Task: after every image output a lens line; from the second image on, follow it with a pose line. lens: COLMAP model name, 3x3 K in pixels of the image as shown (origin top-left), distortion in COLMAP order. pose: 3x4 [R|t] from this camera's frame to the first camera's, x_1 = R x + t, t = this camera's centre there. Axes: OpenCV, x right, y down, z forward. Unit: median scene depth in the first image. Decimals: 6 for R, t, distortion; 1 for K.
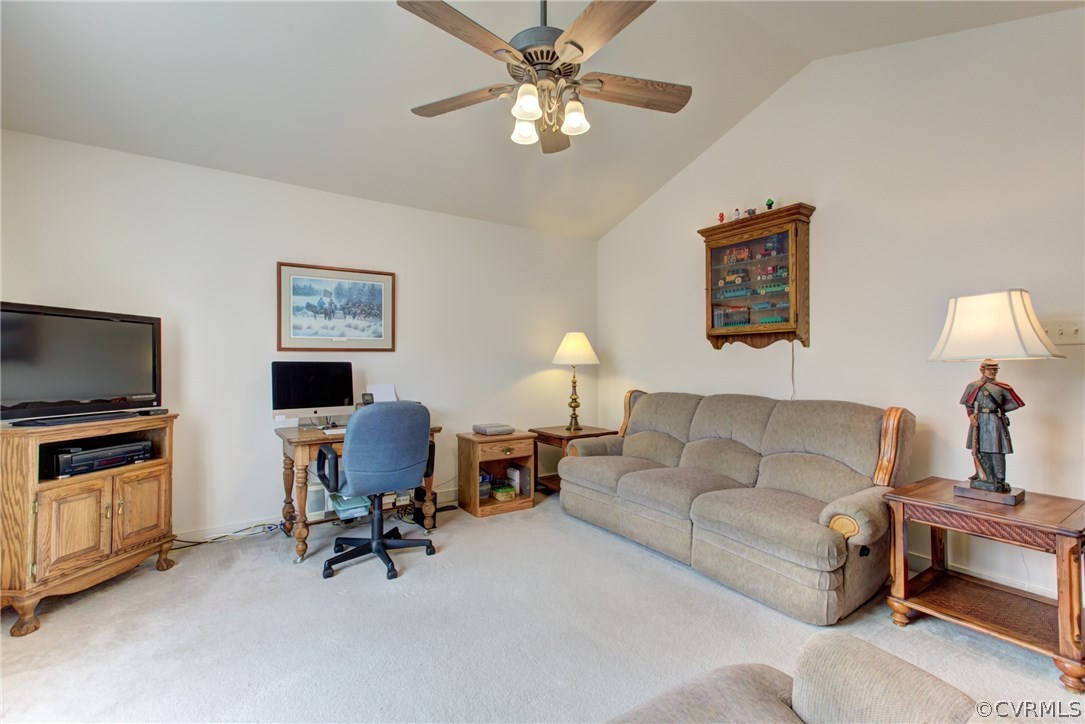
lens RADIAL K [[498.9, 0, 547.0], [0, 498.9, 358.7], [0, 0, 1]] dist [0.002109, 0.000468]
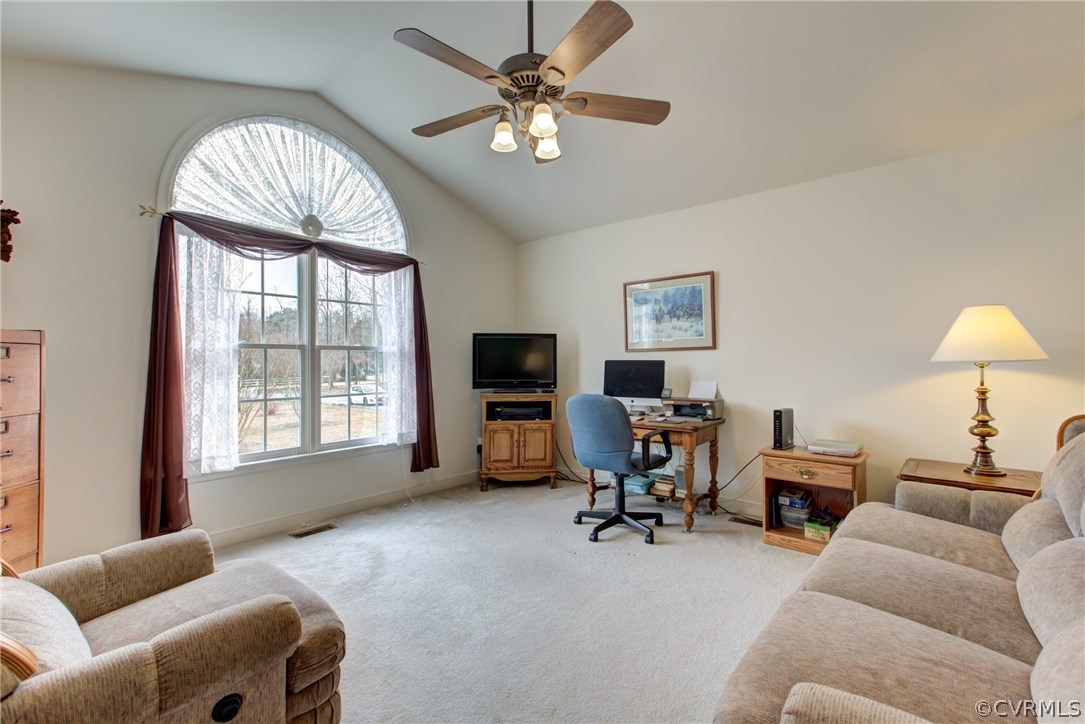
lens RADIAL K [[498.9, 0, 547.0], [0, 498.9, 358.7], [0, 0, 1]] dist [0.002109, 0.000468]
pose [[0.230729, -0.008487, -0.972981, 0.624368], [0.013374, 0.999895, -0.005550, 0.006071], [0.972926, -0.011732, 0.230819, 0.467040]]
